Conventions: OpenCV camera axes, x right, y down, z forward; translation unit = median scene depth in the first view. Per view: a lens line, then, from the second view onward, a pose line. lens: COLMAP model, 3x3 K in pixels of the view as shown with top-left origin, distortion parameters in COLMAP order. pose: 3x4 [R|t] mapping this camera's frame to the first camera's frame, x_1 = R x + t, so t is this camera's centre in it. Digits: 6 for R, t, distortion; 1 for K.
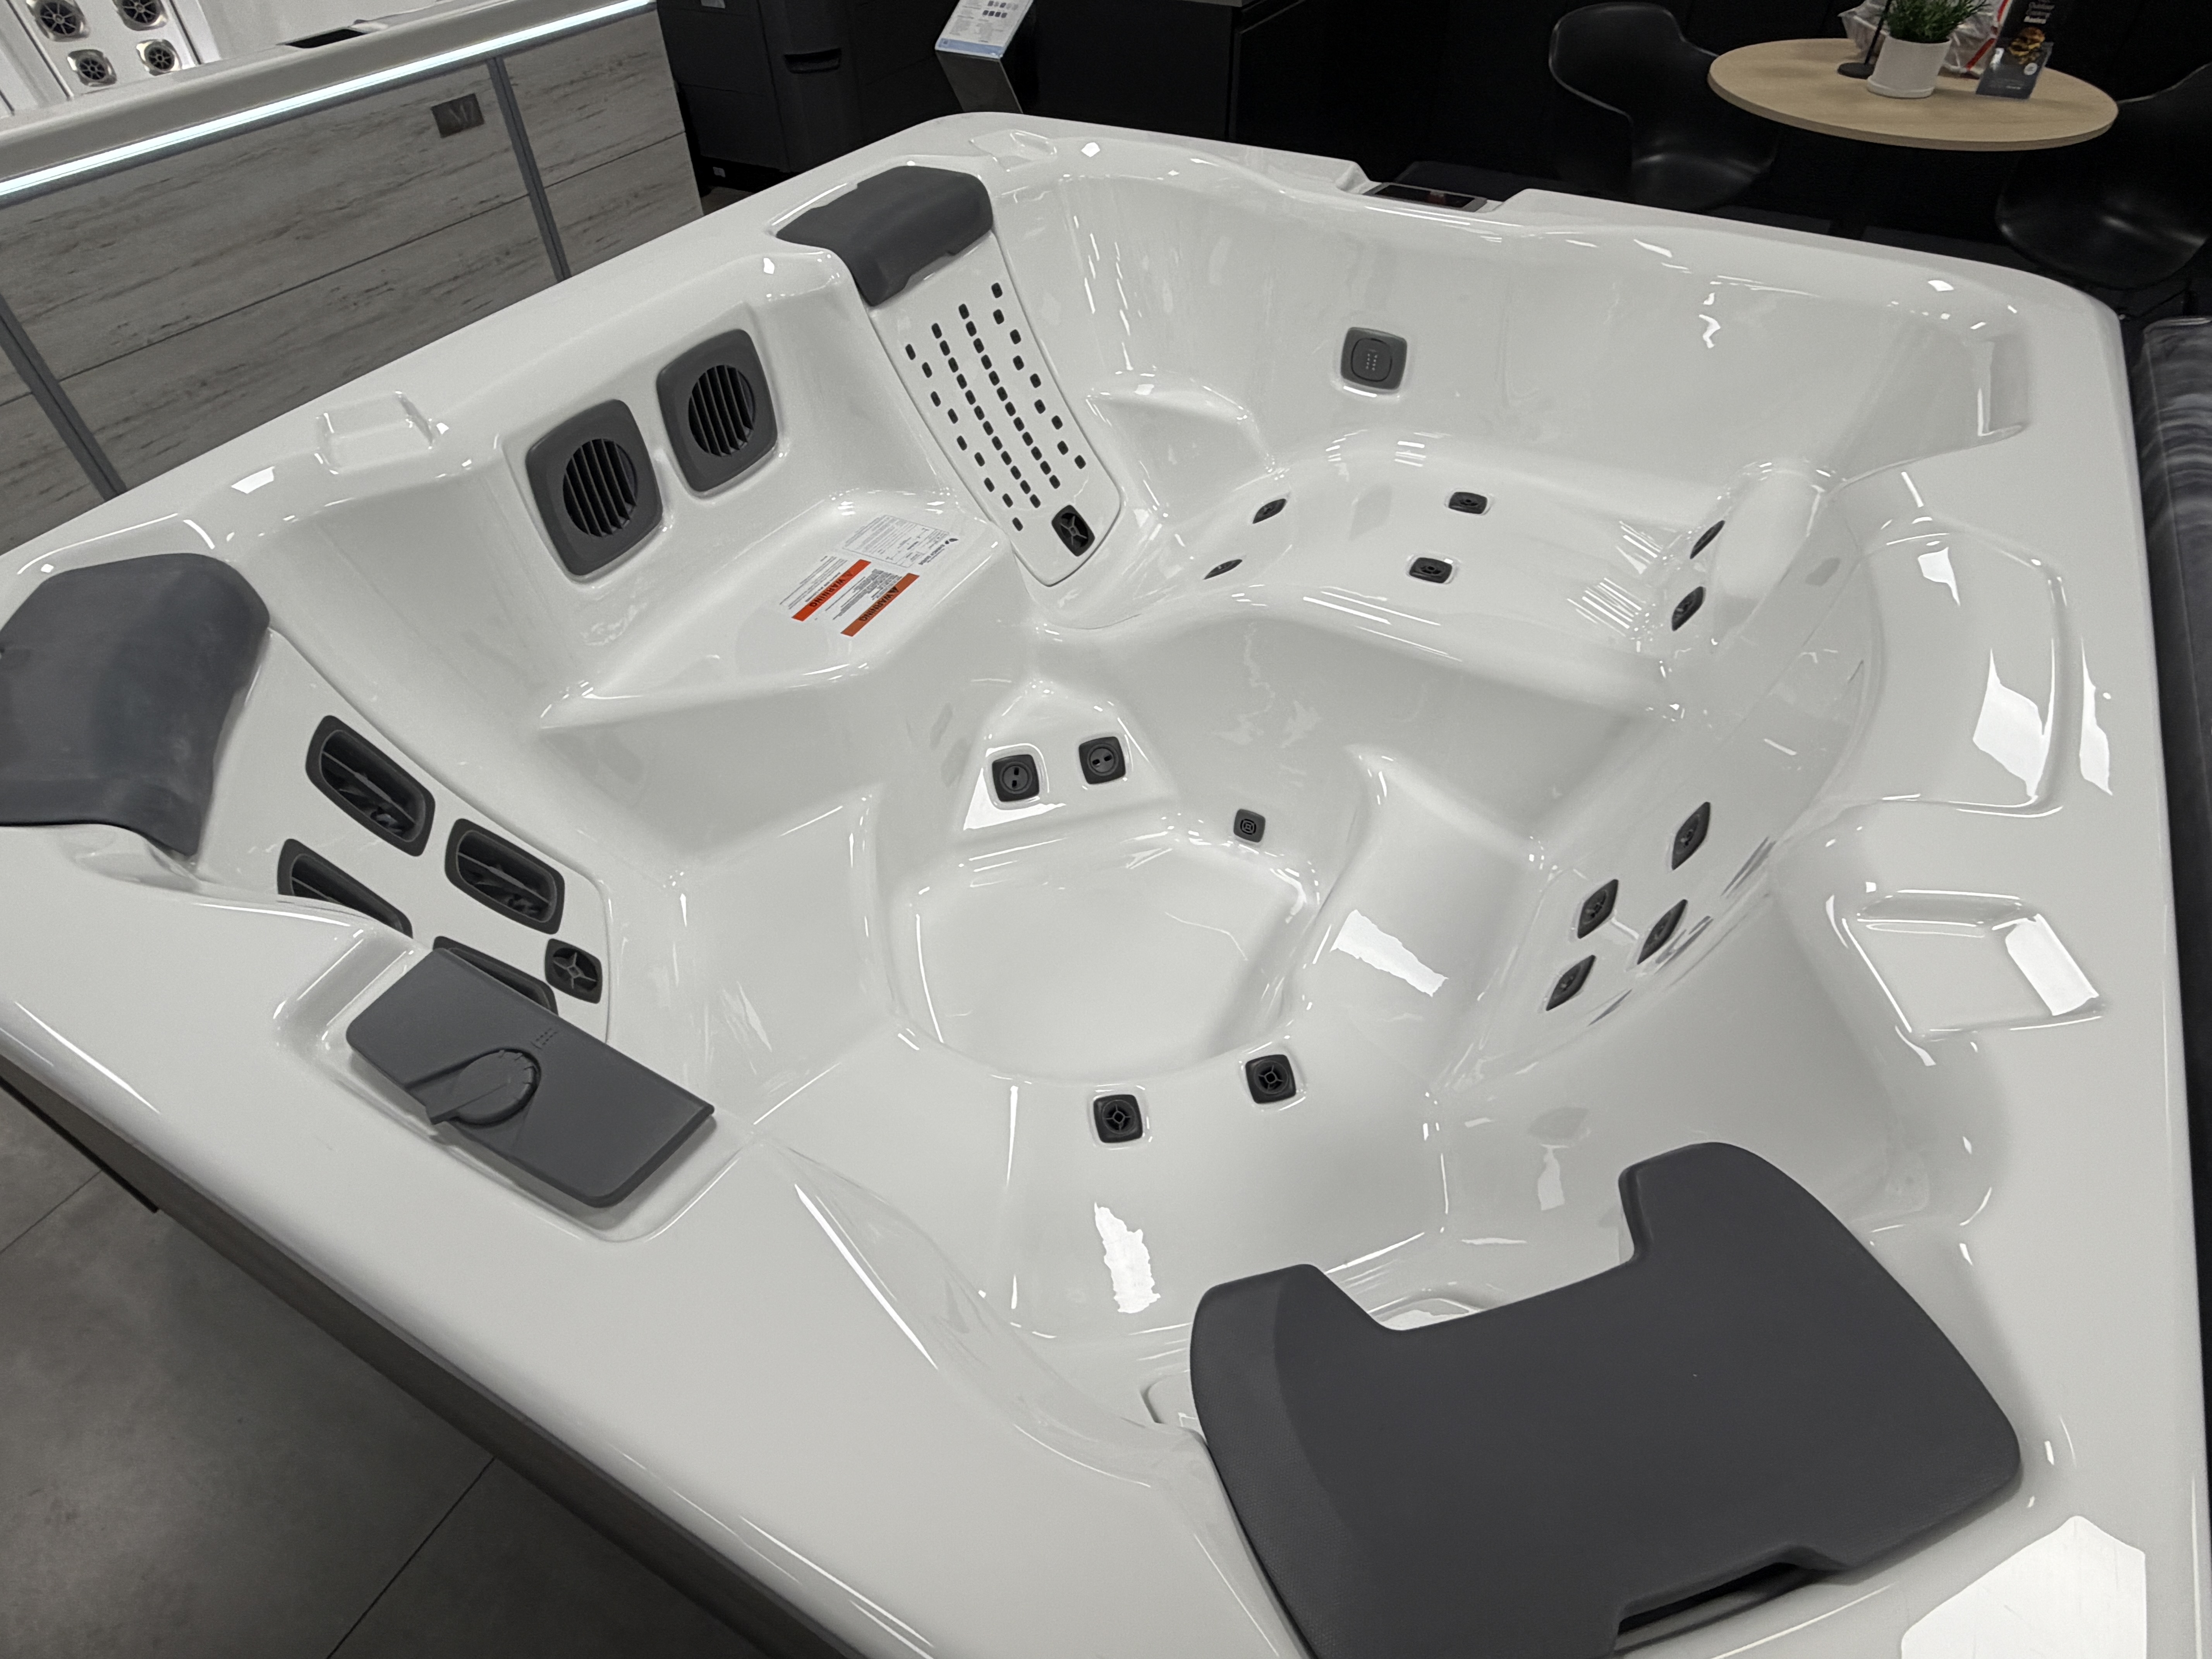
lens RADIAL K [[1236.4, 0, 1083.9], [0, 1236.4, 817.6], [0, 0, 1]] dist [-0.017821, 0.009177]
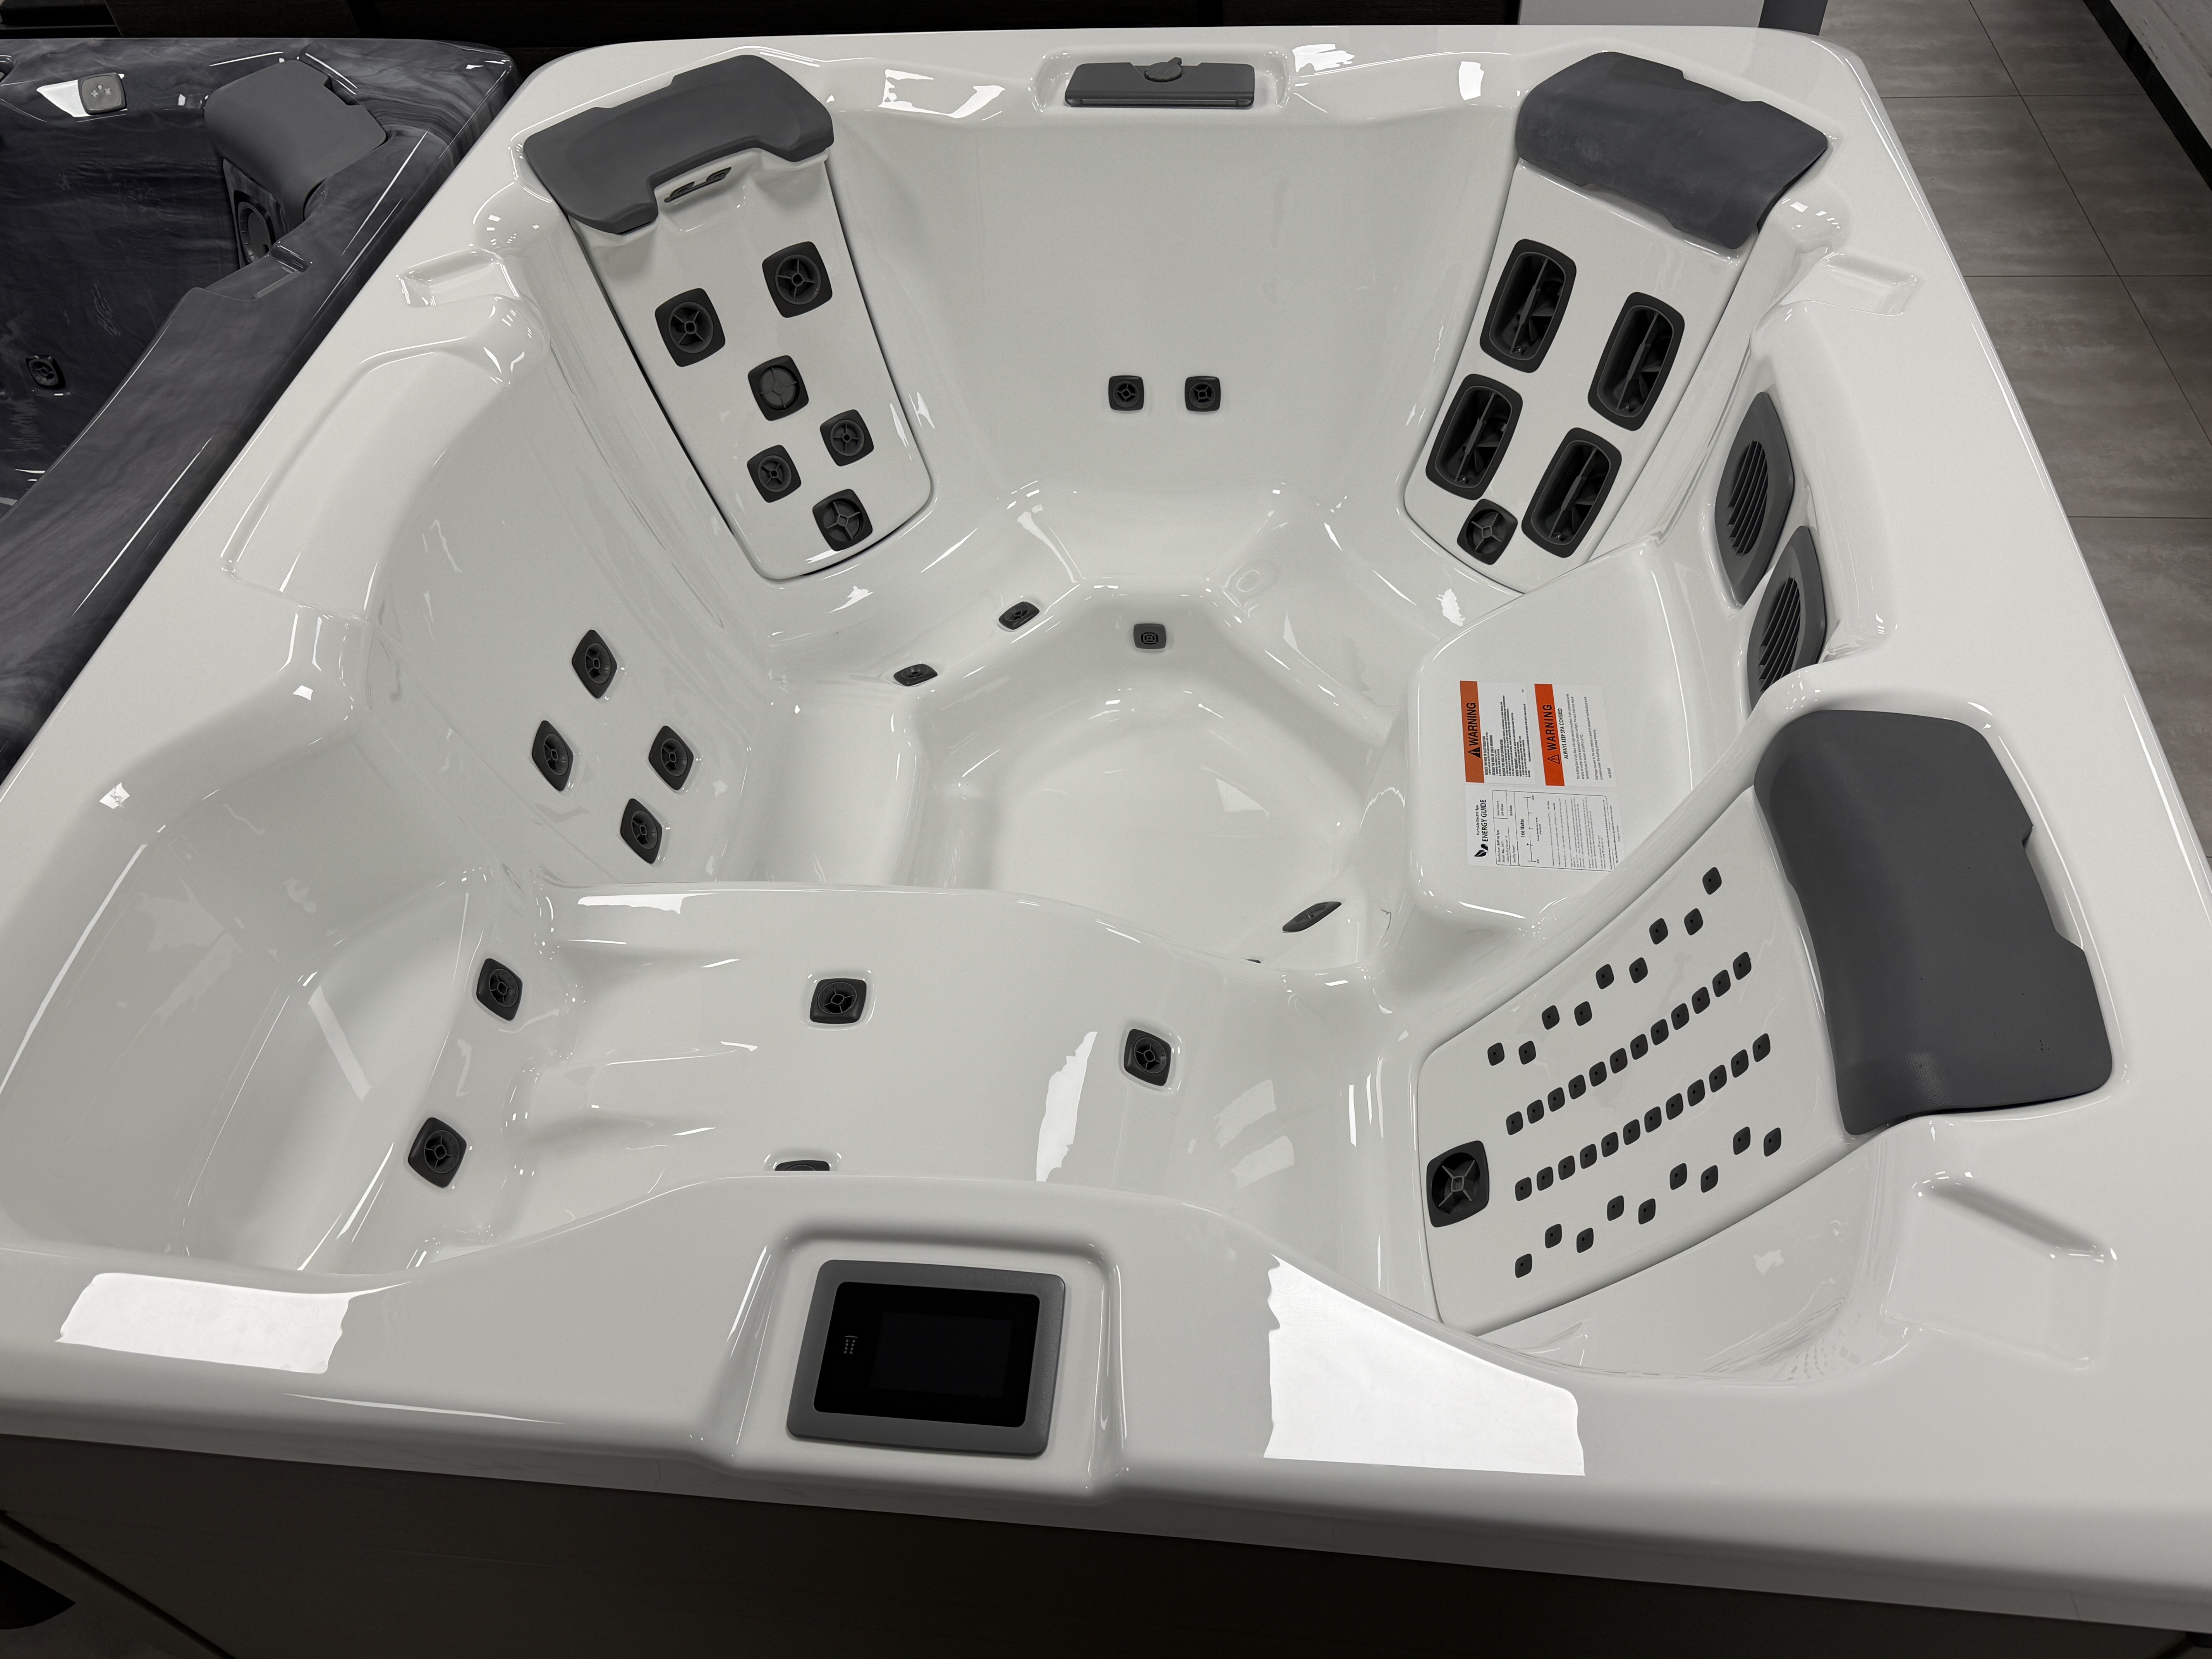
lens RADIAL K [[1667.2, 0, 1135.3], [0, 1667.2, 841.8], [0, 0, 1]] dist [0.044015, -0.062496]
pose [[-0.910658, 0.354138, -0.212809, 0.282711], [-0.231995, -0.012088, 0.972642, -1.129996], [0.341877, 0.935115, 0.093167, 0.842274]]
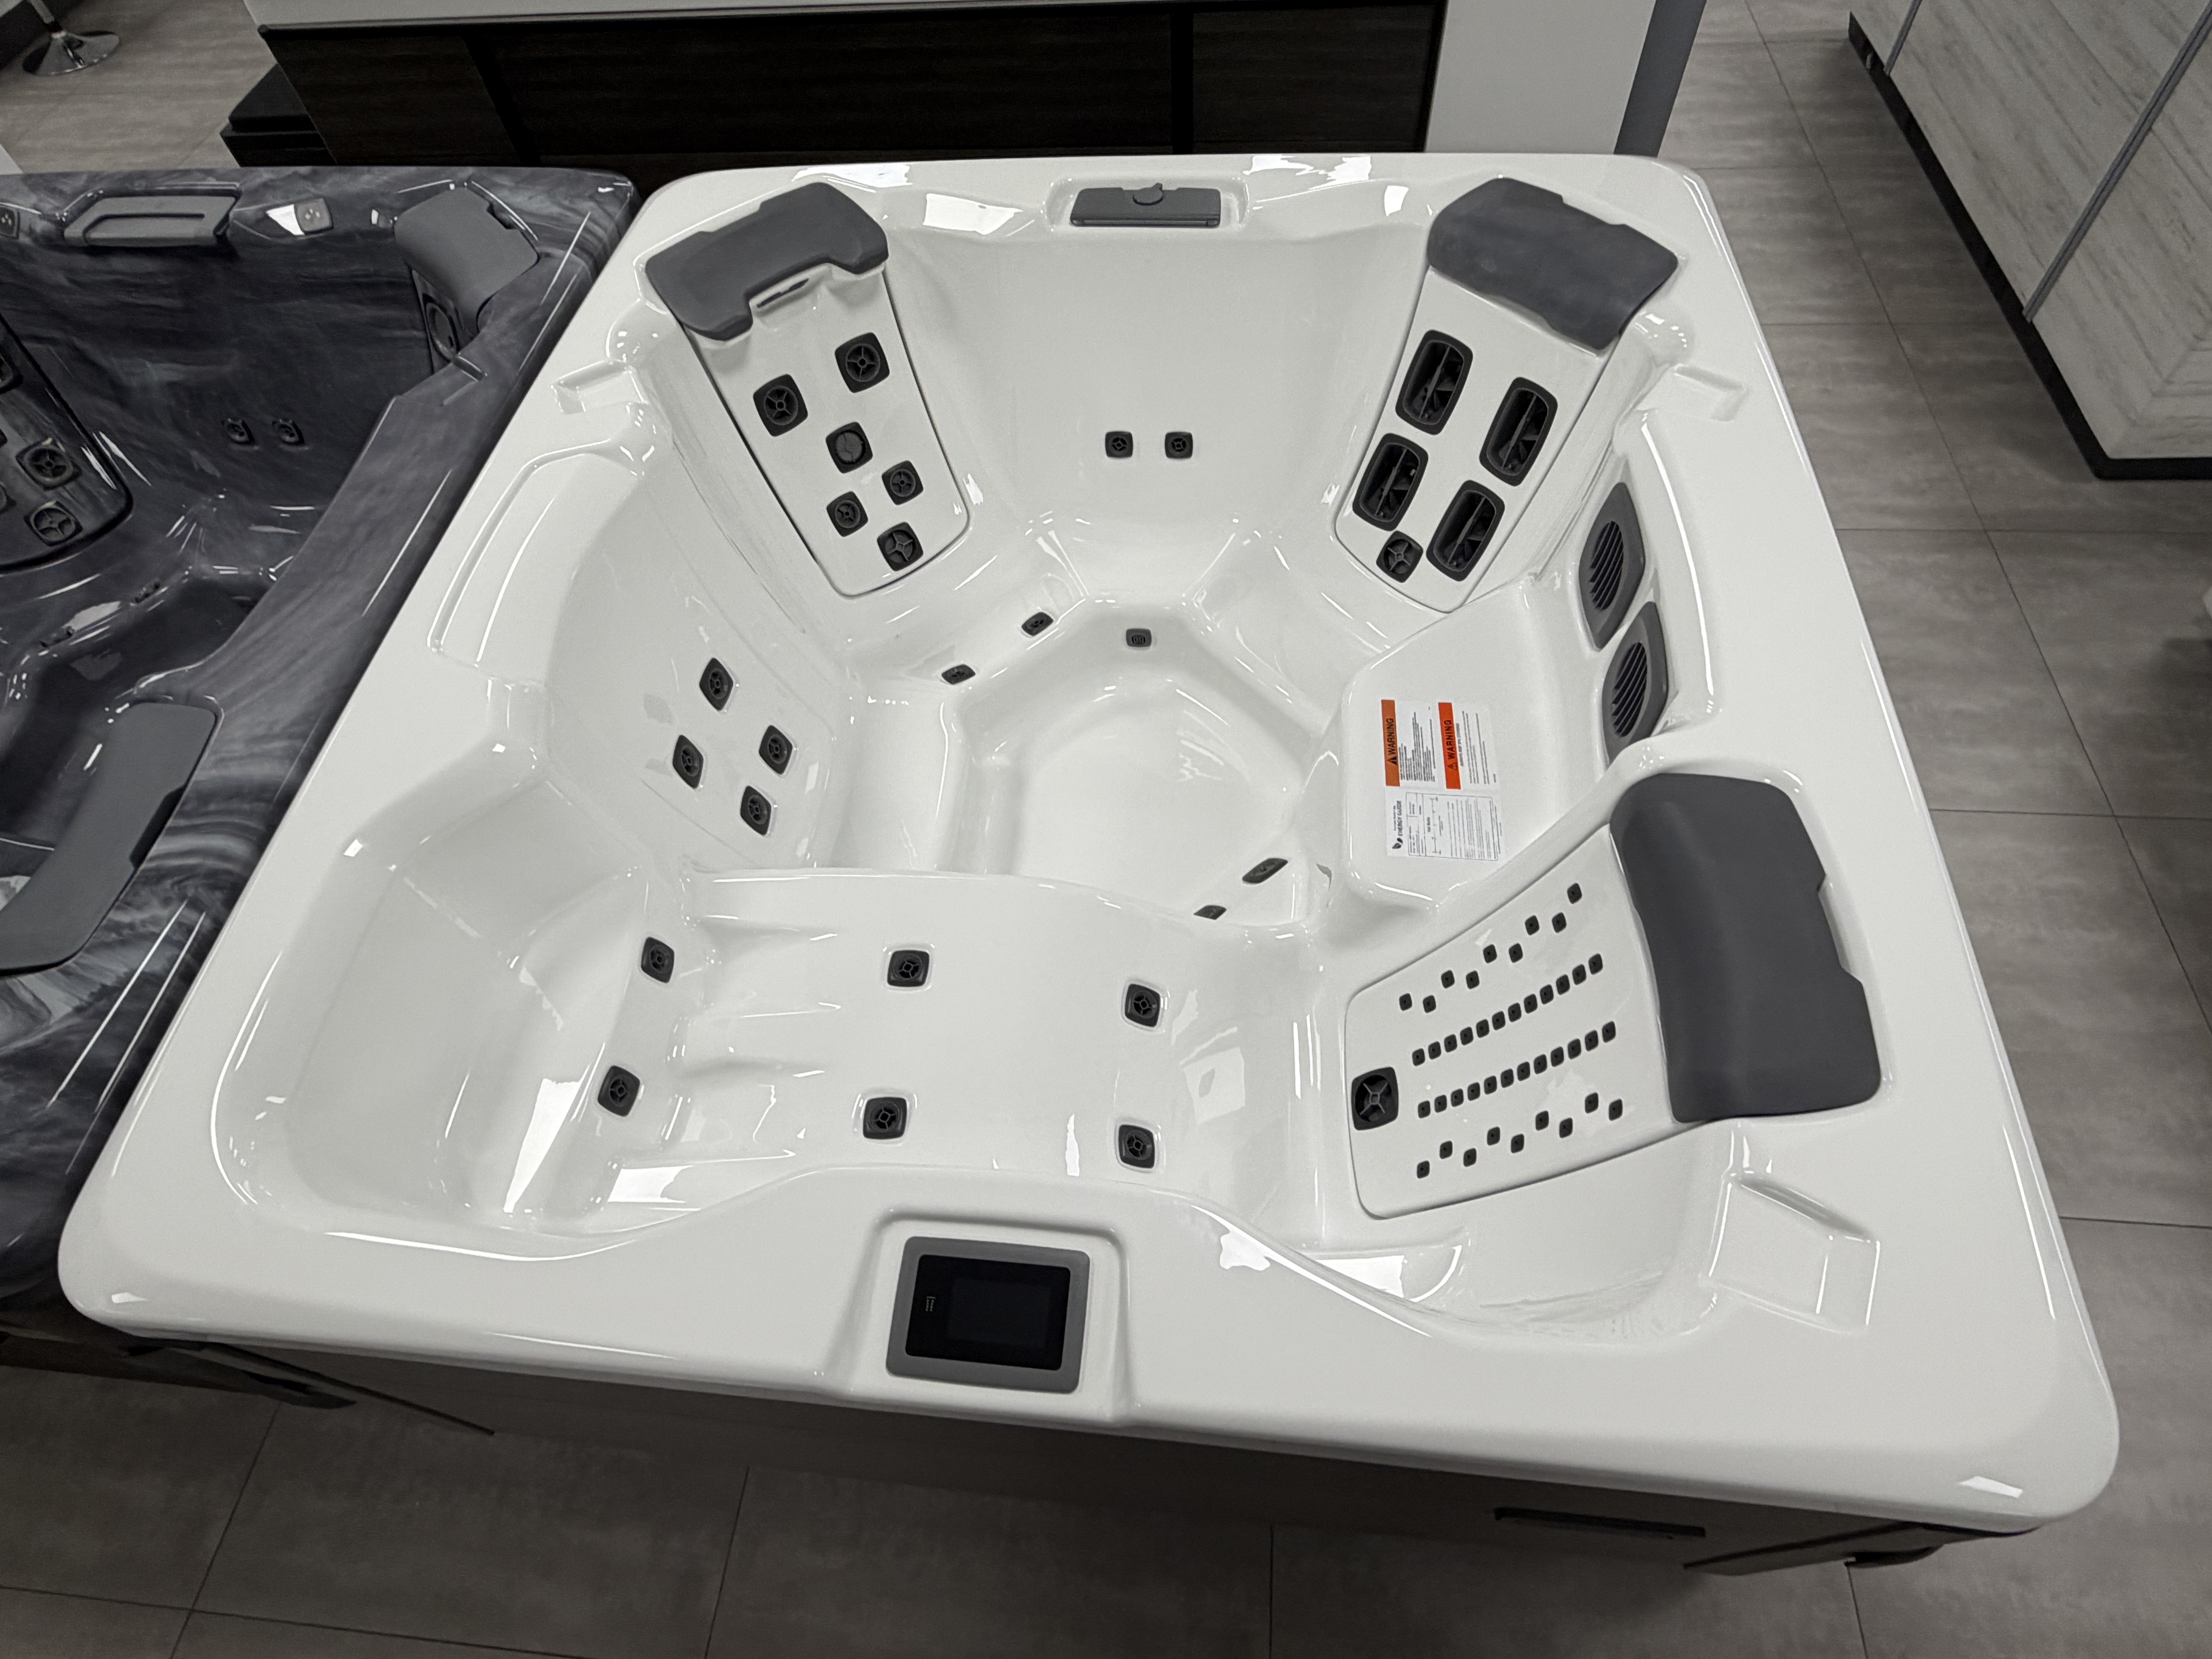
lens RADIAL K [[1236.4, 0, 1107.7], [0, 1236.4, 825.4], [0, 0, 1]] dist [-0.017821, 0.009177]
pose [[-0.909882, 0.381396, -0.163253, 0.242568], [-0.223410, -0.118871, 0.967449, -1.090582], [0.349575, 0.916737, 0.193366, 0.734085]]
